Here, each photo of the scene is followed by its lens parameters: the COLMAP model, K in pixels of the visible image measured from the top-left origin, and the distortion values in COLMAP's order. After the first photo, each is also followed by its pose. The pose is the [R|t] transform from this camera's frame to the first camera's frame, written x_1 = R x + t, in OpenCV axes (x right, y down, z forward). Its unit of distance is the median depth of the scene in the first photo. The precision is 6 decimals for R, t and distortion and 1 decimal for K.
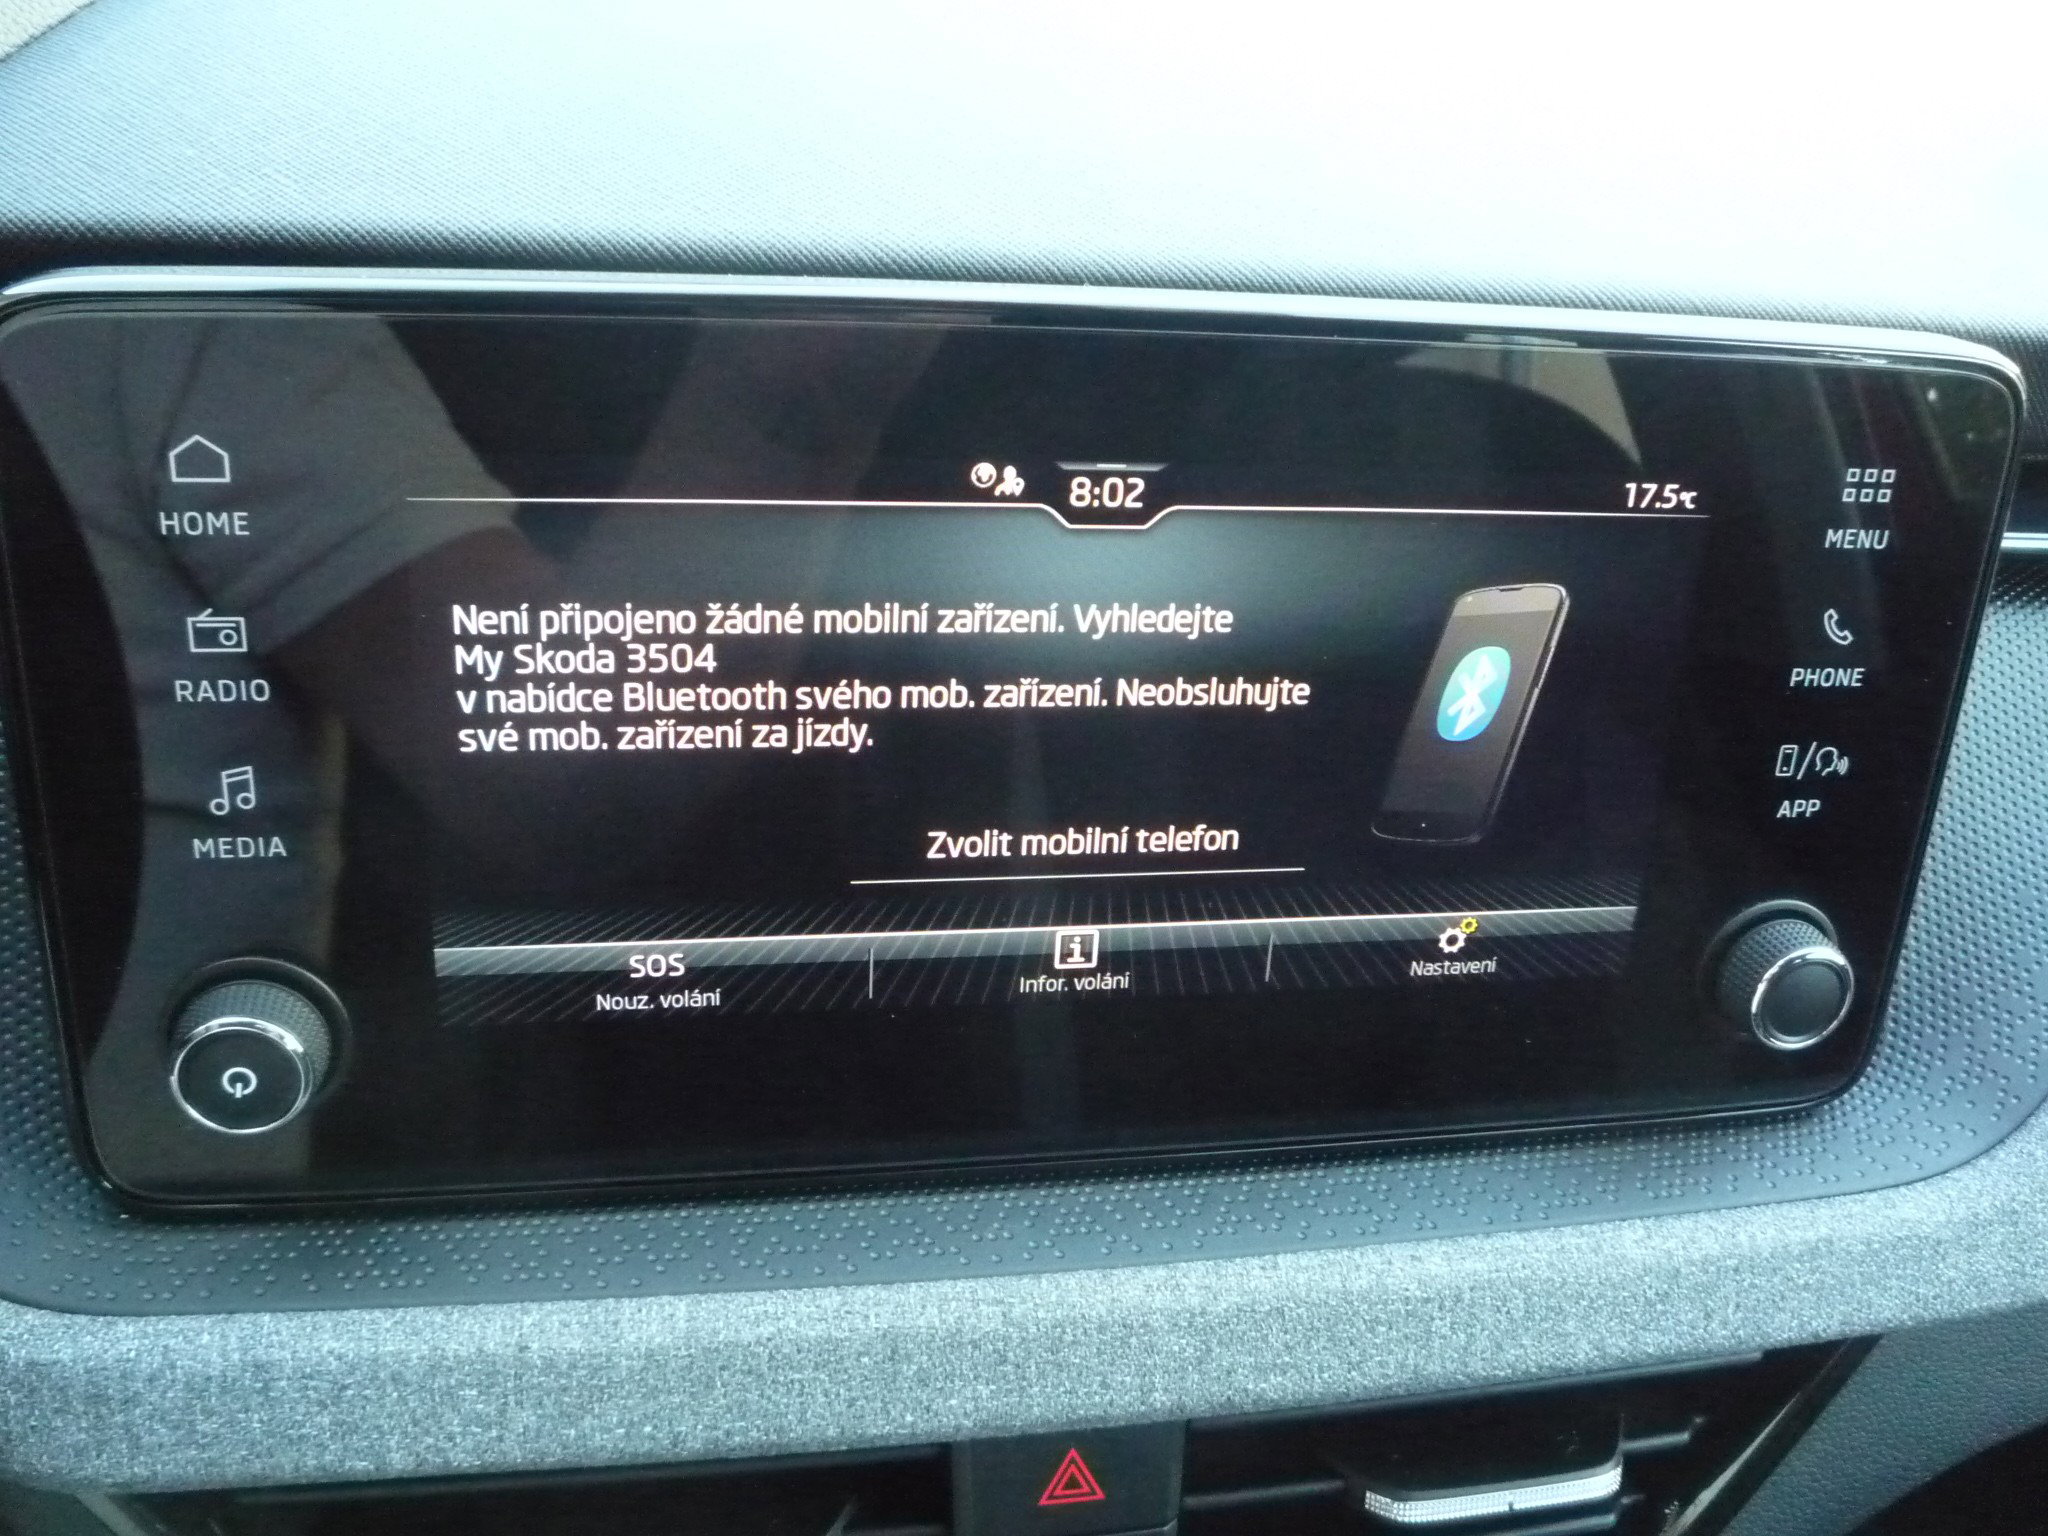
lens RADIAL K [[1806.5, 0, 1038.5], [0, 1806.5, 779.3], [0, 0, 1]] dist [-0.010157, -0.006518]
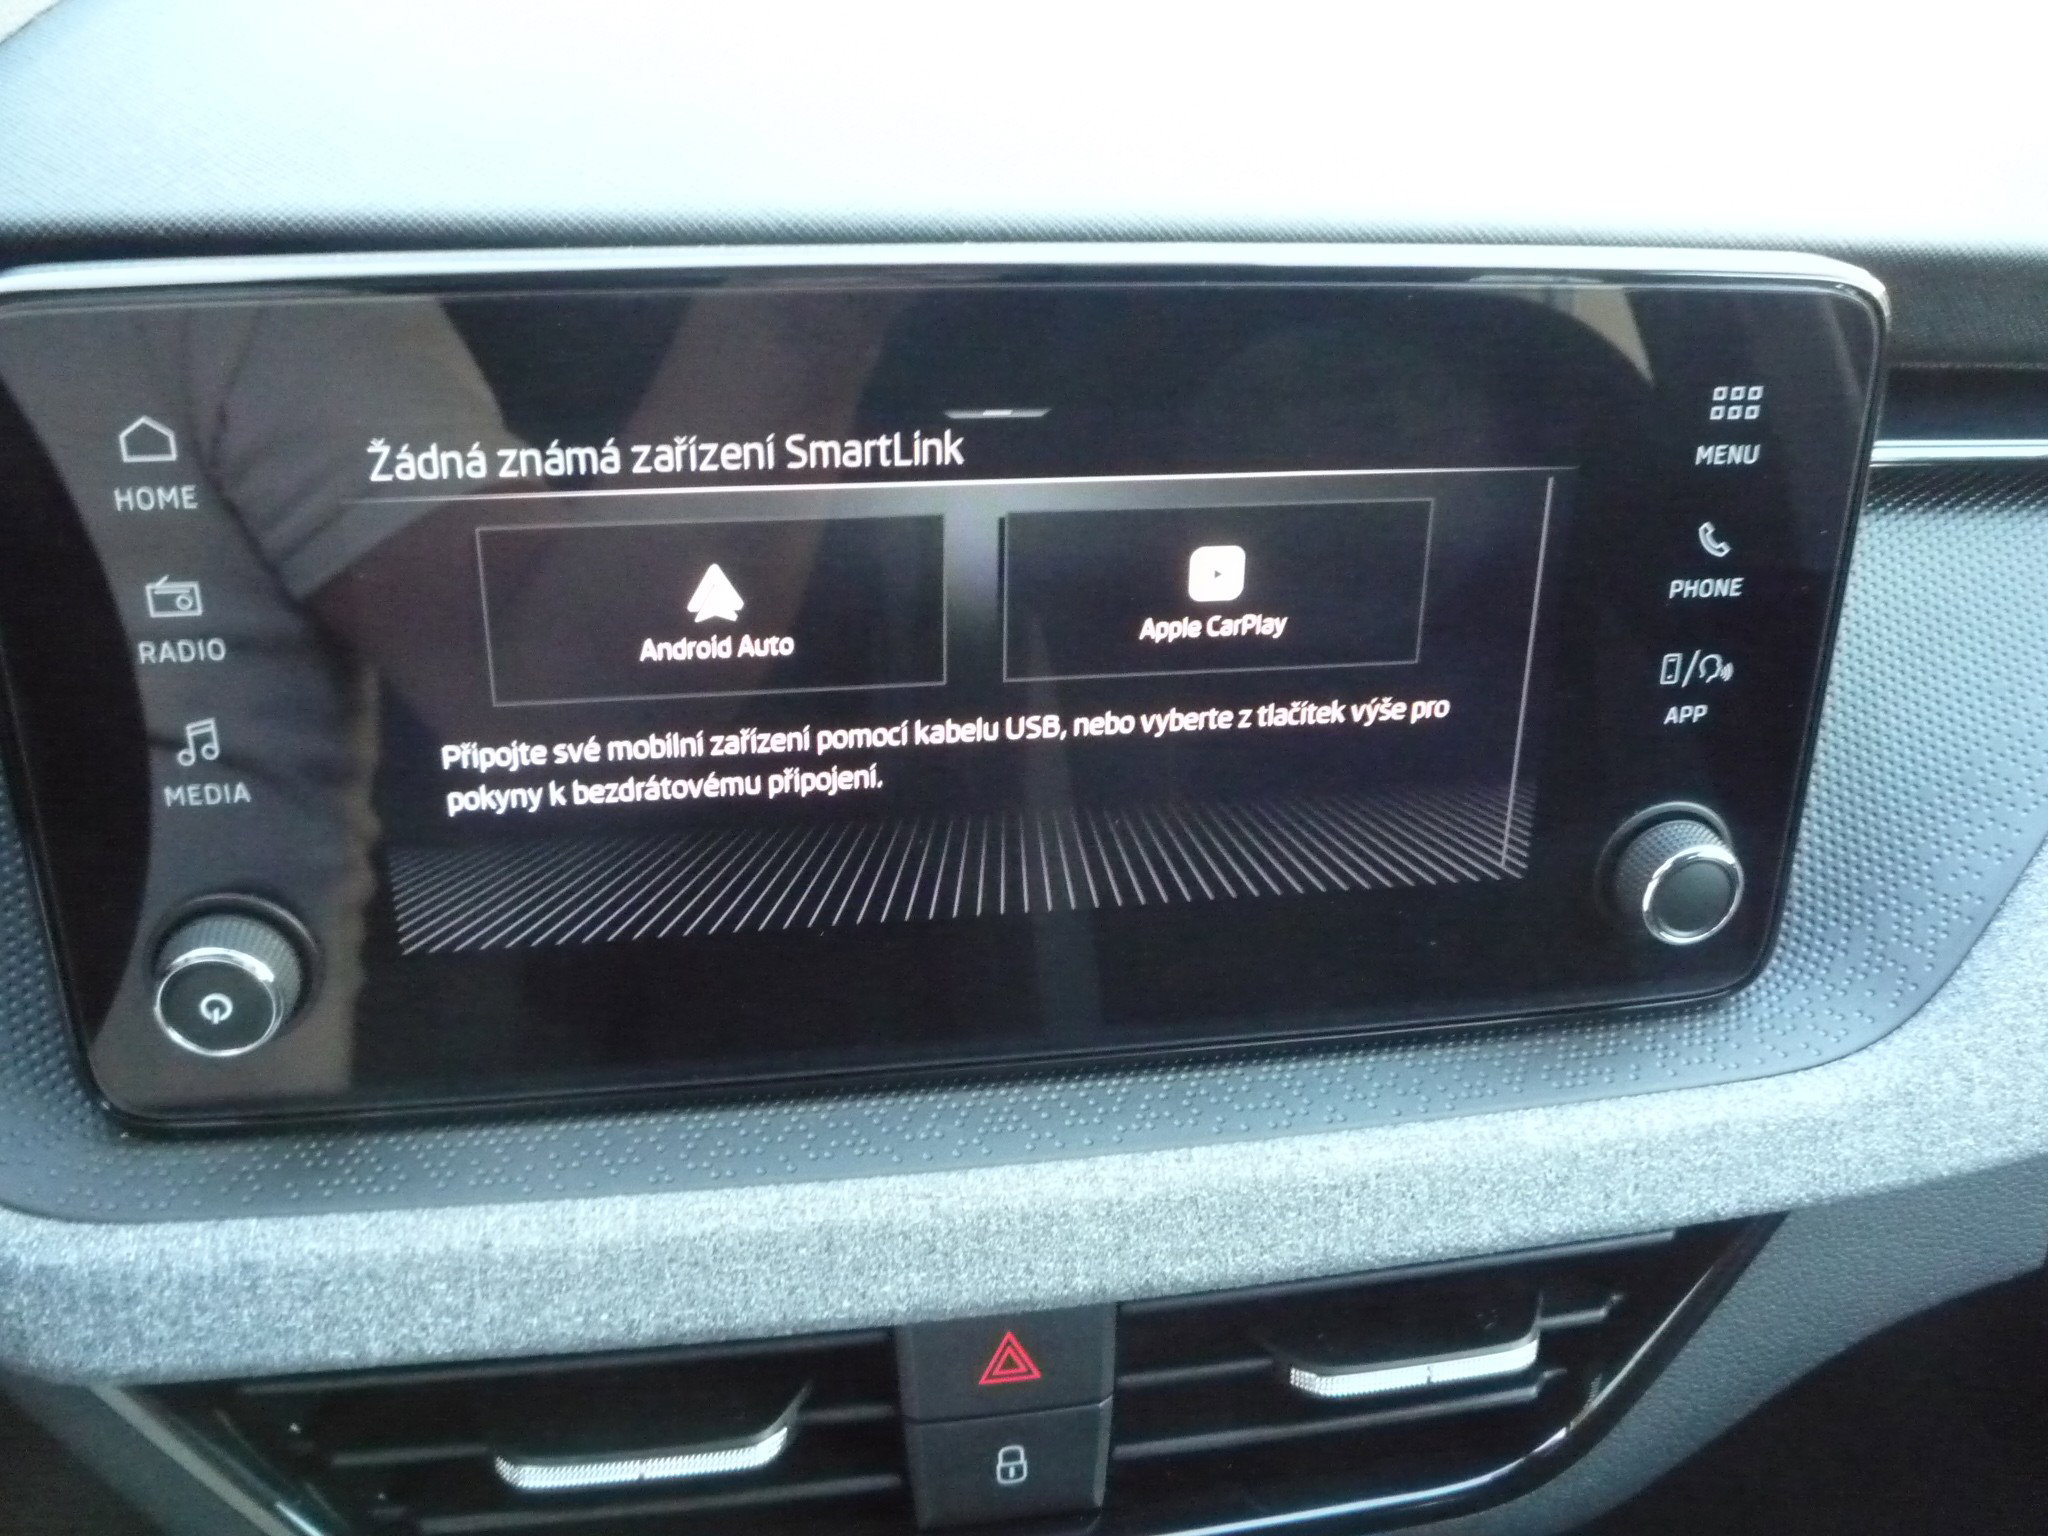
lens RADIAL K [[1808.1, 0, 1031.4], [0, 1808.1, 765.5], [0, 0, 1]] dist [-0.025983, 0.028762]
pose [[0.998984, -0.029749, -0.033842, 0.082747], [0.030827, 0.999020, 0.031767, 0.000986], [0.032864, -0.032778, 0.998922, -0.063461]]
